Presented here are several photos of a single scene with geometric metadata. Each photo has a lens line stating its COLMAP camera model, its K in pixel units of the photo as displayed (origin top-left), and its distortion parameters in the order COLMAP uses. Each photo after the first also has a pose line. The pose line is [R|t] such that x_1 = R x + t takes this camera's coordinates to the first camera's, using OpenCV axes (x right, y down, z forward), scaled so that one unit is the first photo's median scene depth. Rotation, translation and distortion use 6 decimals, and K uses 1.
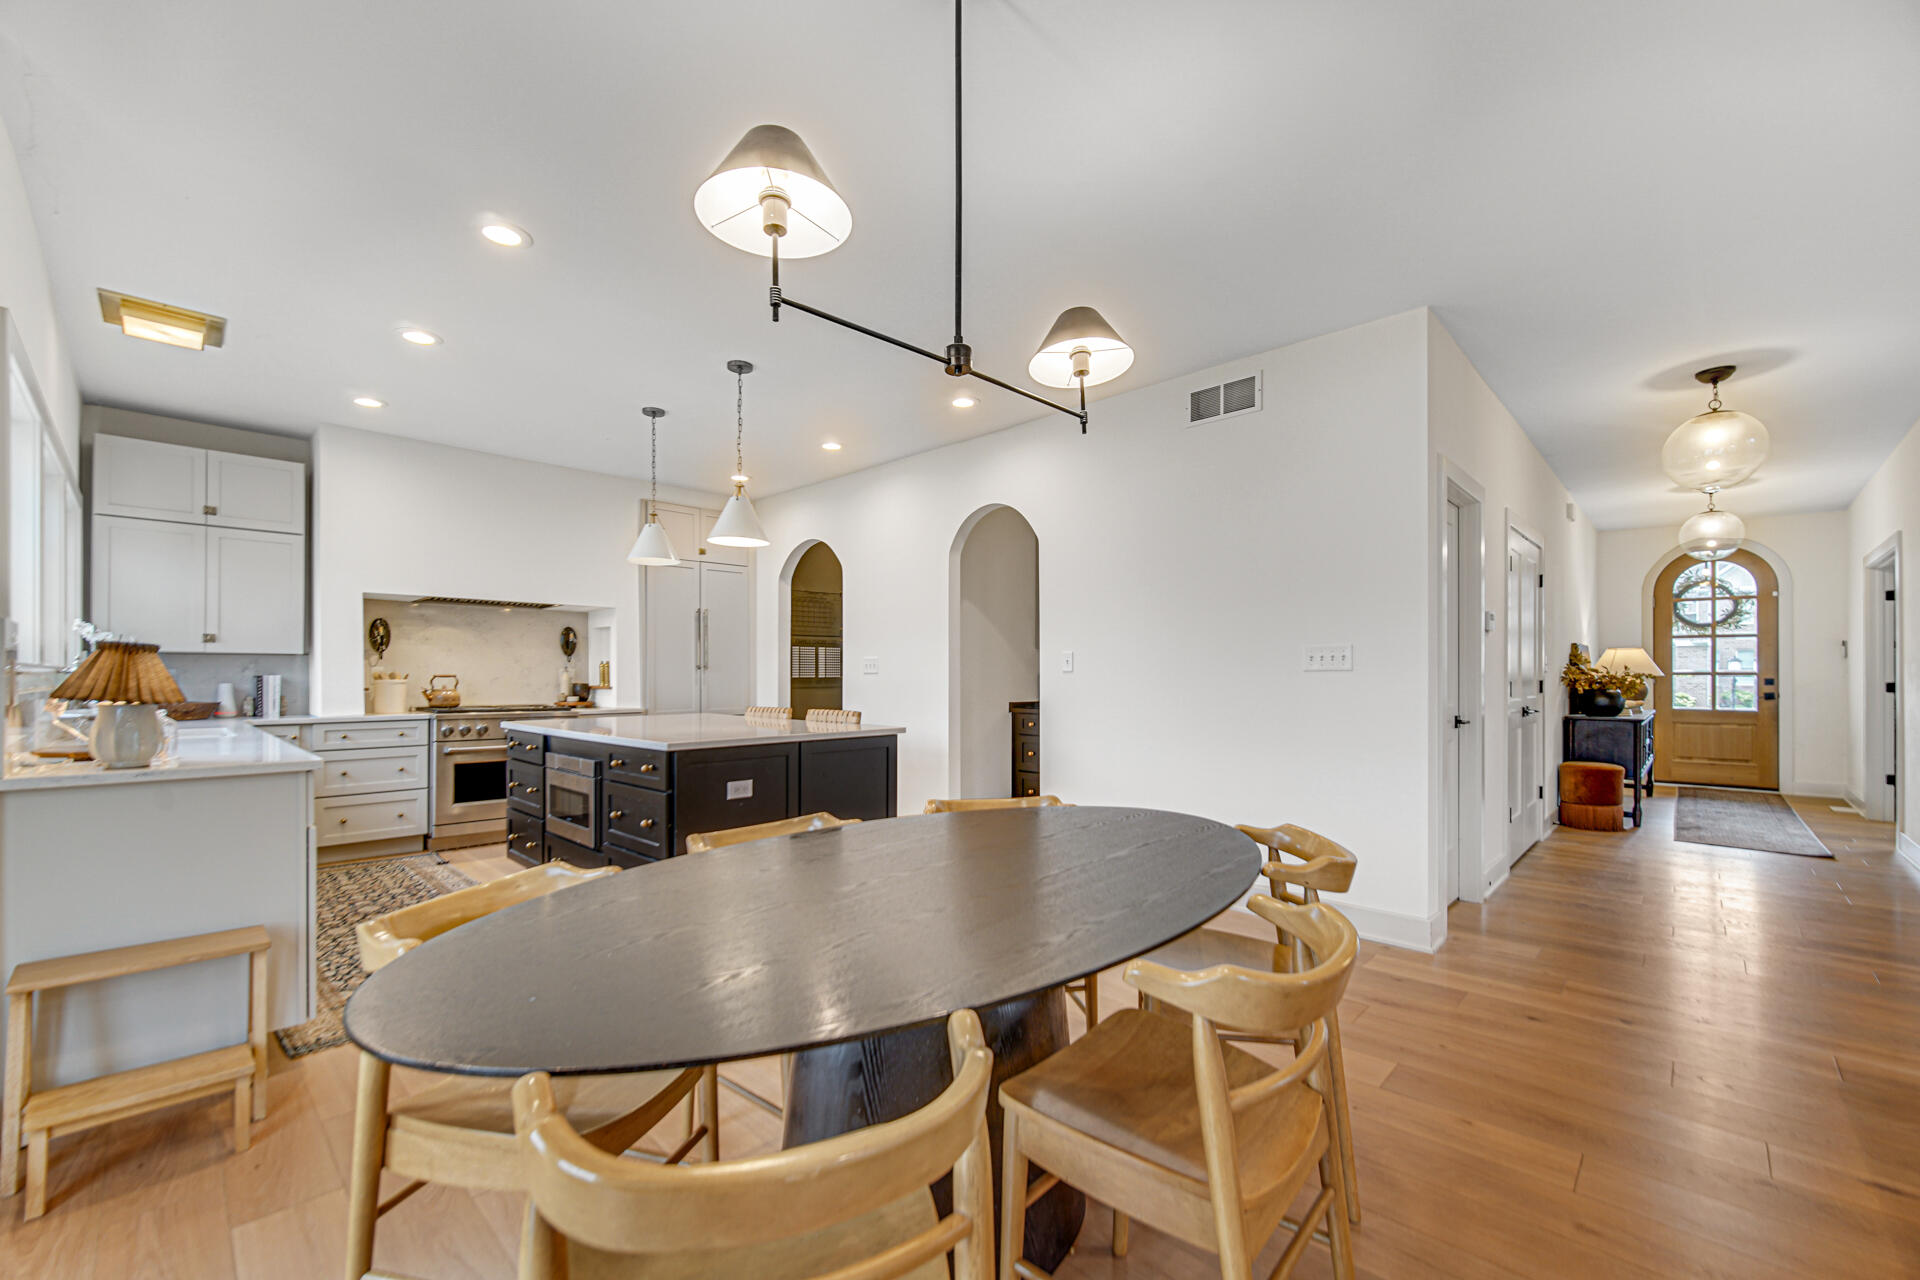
lens RADIAL K [[777.4, 0, 949.6], [0, 777.4, 672.7], [0, 0, 1]] dist [-0.002184, 0.000049]
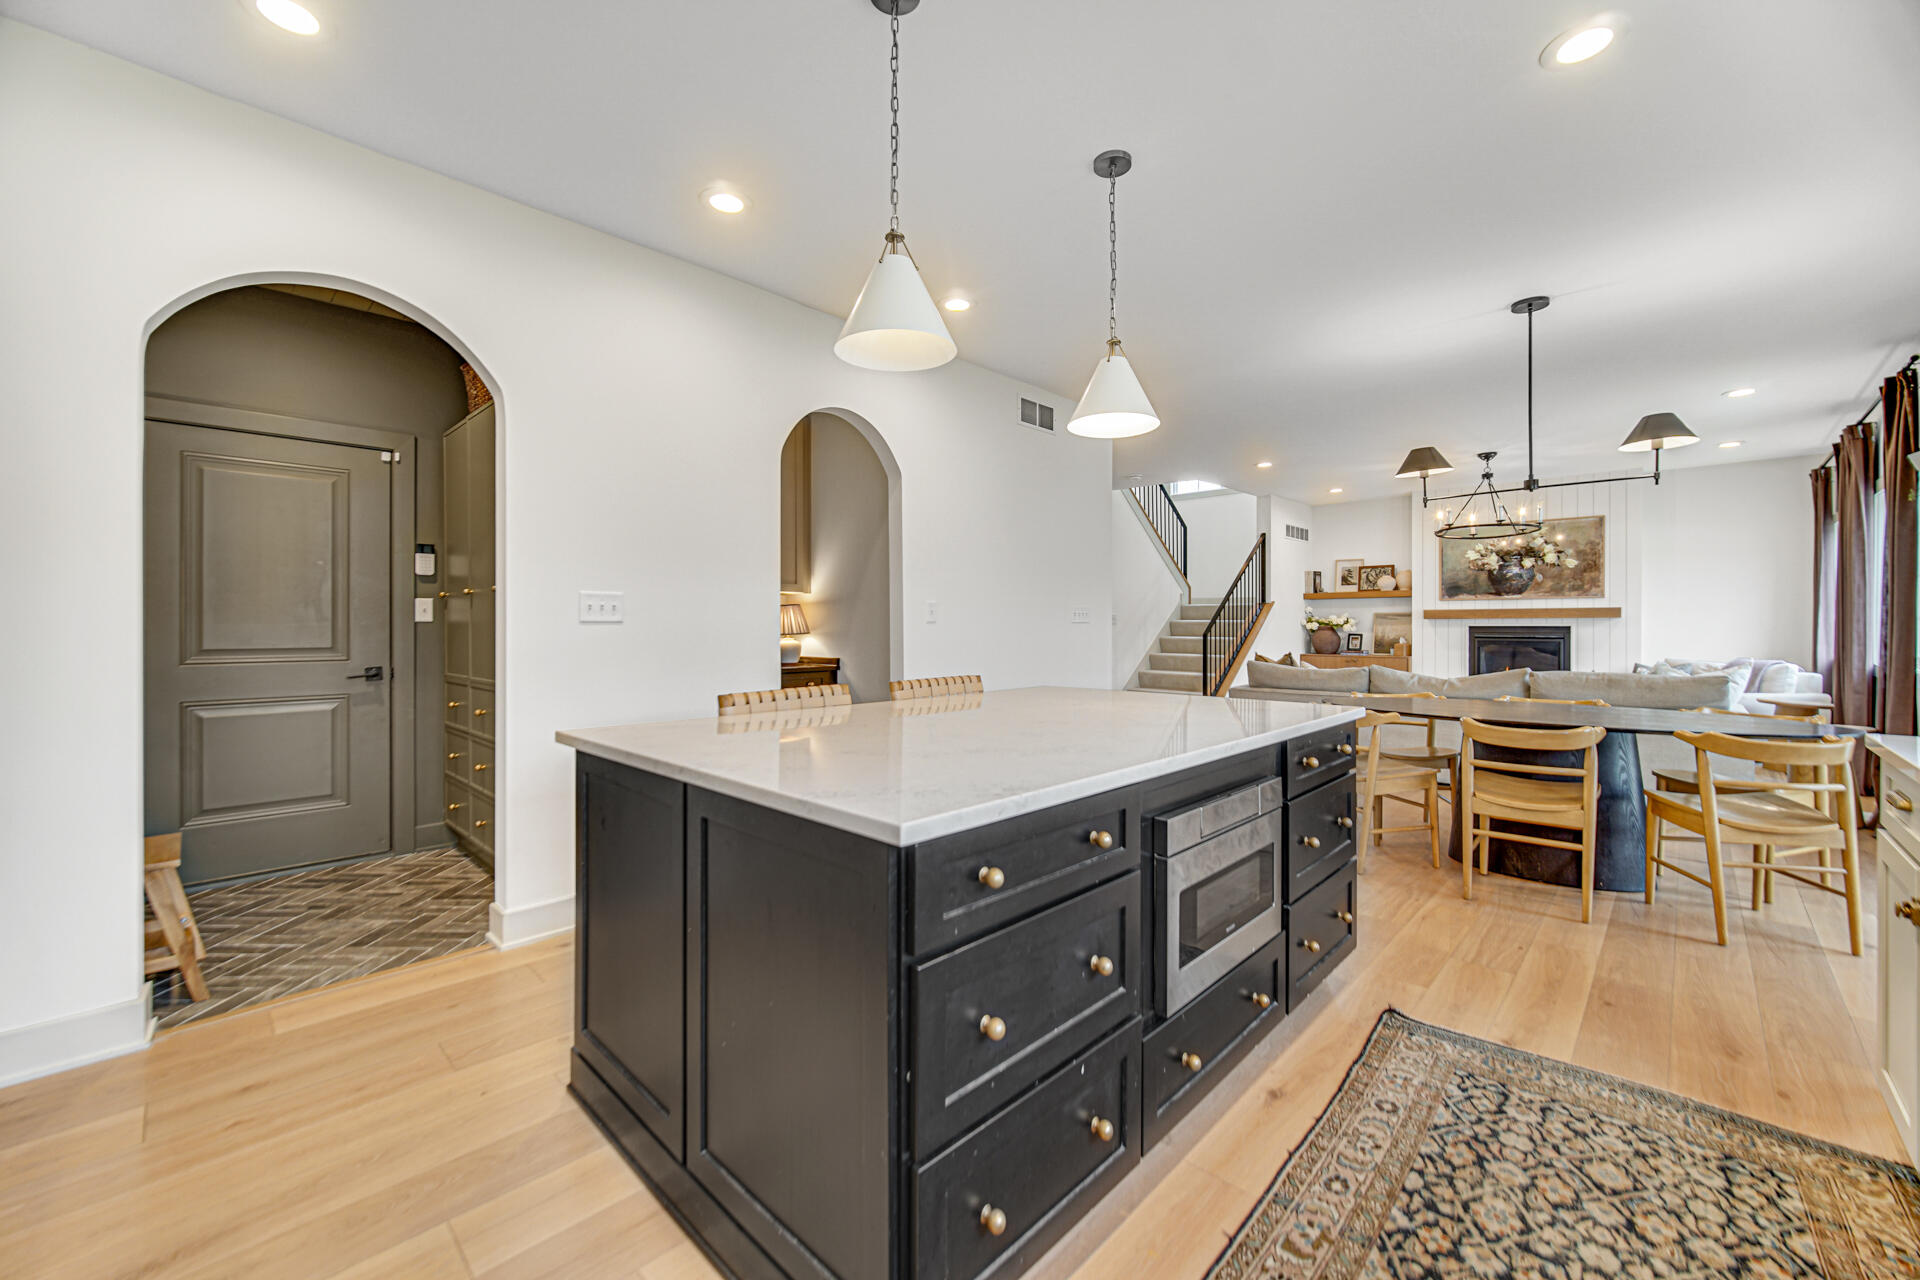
lens RADIAL K [[765.5, 0, 961.6], [0, 765.5, 624.1], [0, 0, 1]] dist [0.001355, 0.000536]
pose [[-0.011789, 0.002224, 0.999928, -0.728165], [-0.002068, 0.999995, -0.002248, 0.003161], [-0.999928, -0.002095, -0.011784, 0.889597]]
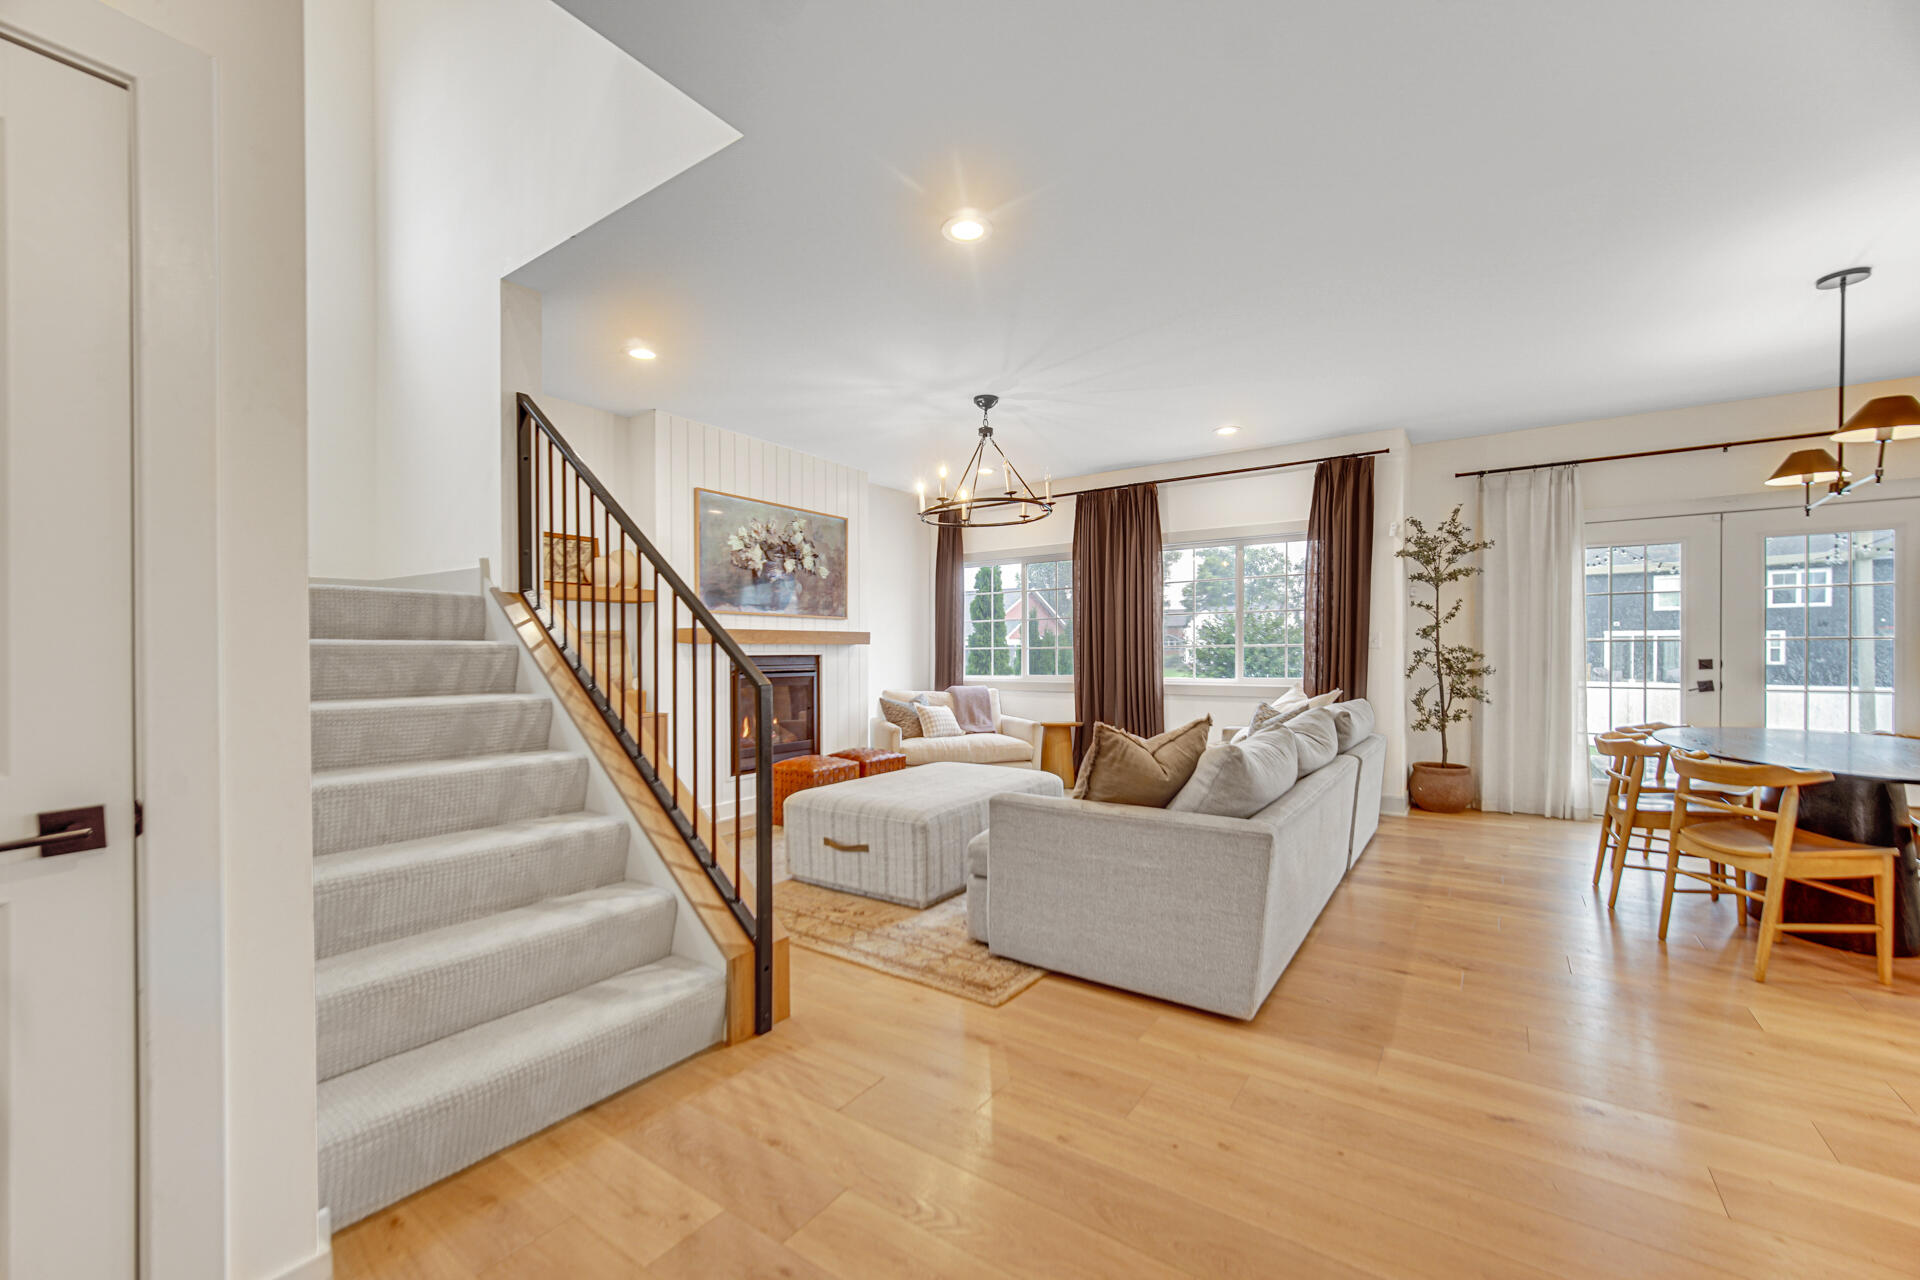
lens RADIAL K [[763.6, 0, 962.4], [0, 763.6, 662.8], [0, 0, 1]] dist [-0.001142, -0.000197]
pose [[-0.986508, 0.006641, -0.163576, 0.831016], [0.005216, 0.999945, 0.009144, 0.003534], [0.163628, 0.008167, -0.986488, 0.838084]]
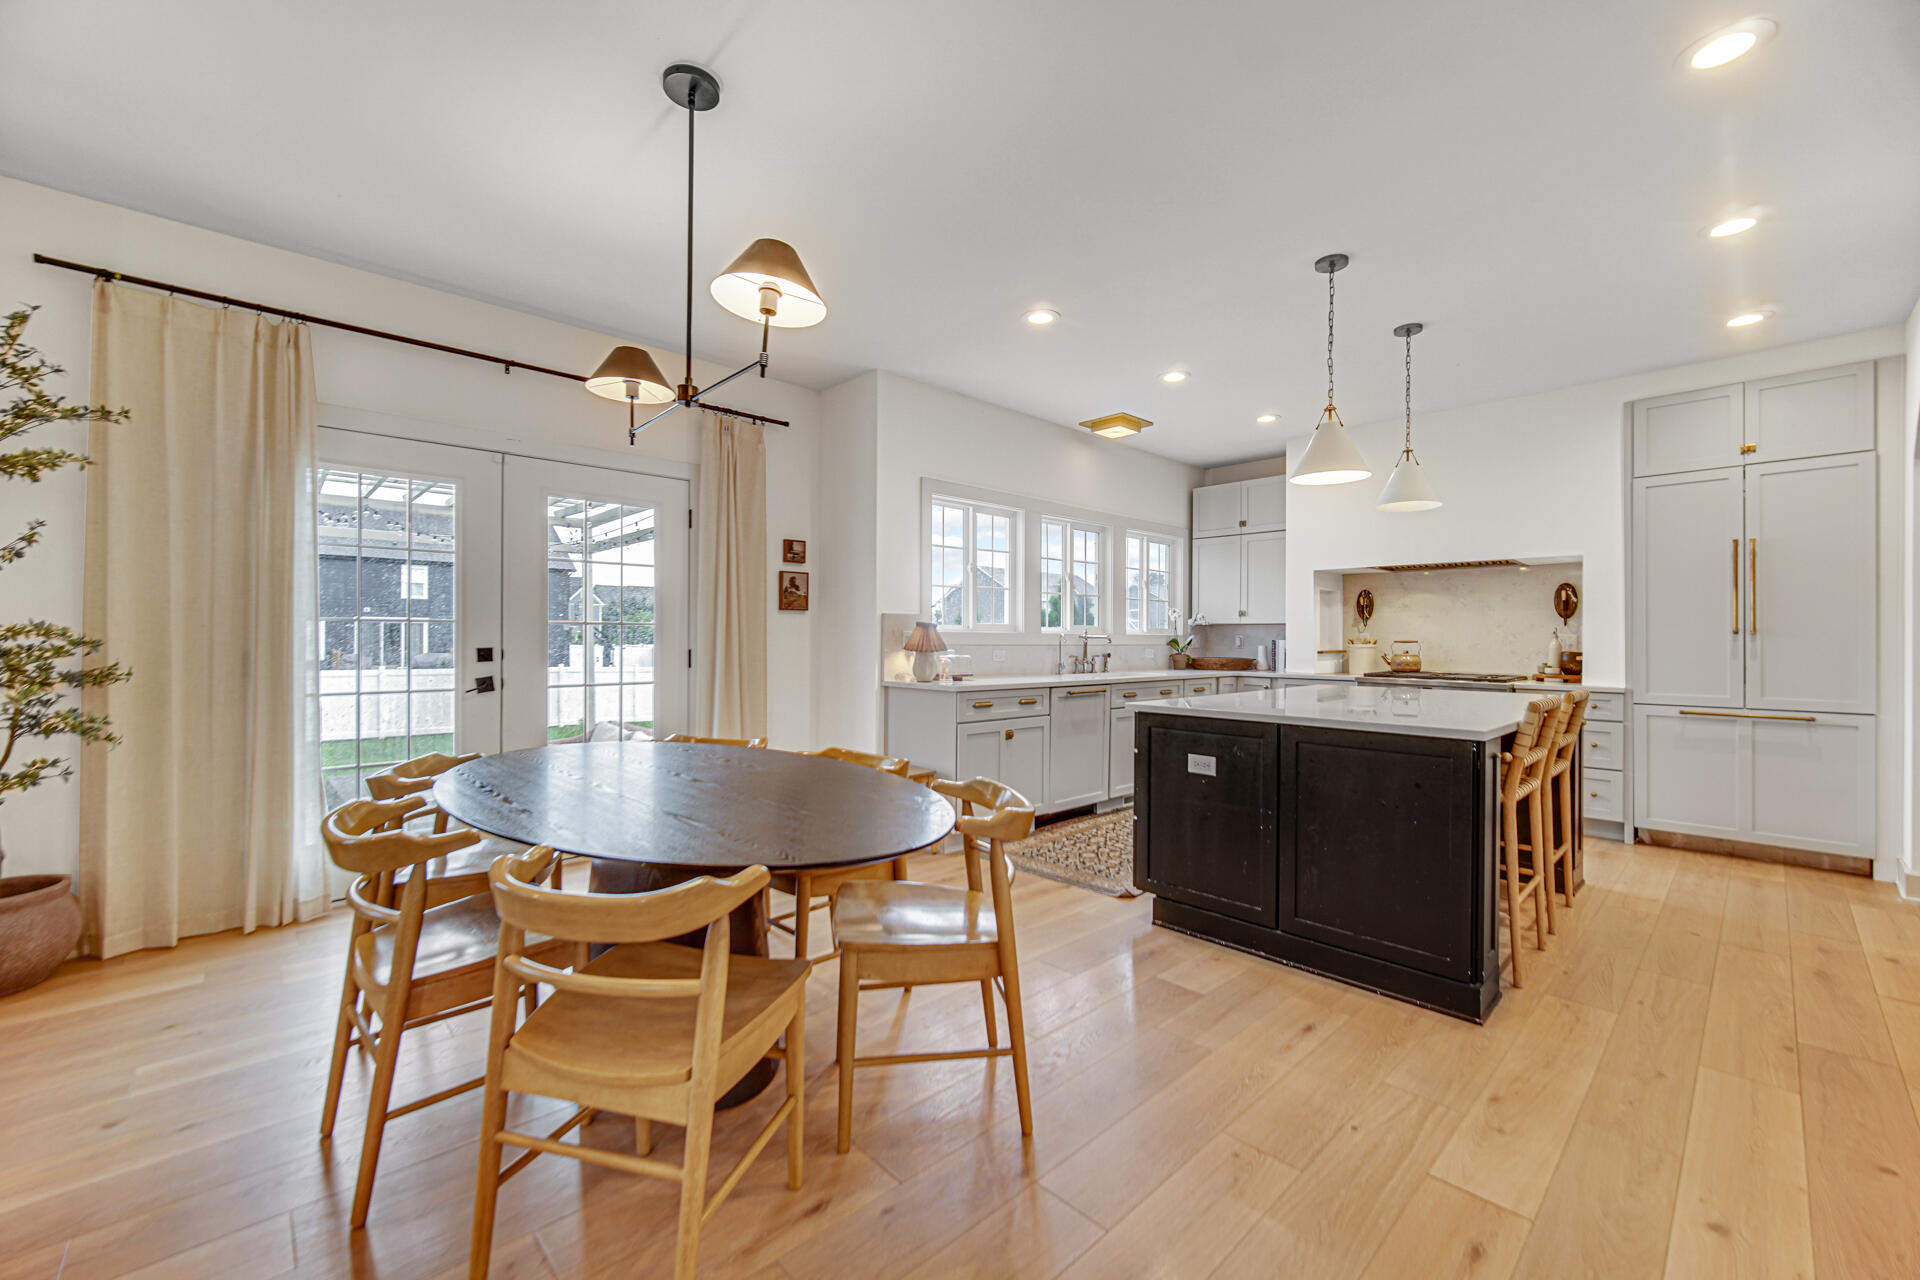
lens RADIAL K [[766.3, 0, 966.9], [0, 766.3, 637.4], [0, 0, 1]] dist [-0.000006, 0.000103]
pose [[-0.031528, 0.000418, -0.999503, 0.433368], [-0.003879, 0.999992, 0.000541, 0.000696], [0.999495, 0.003895, -0.031526, 0.501628]]
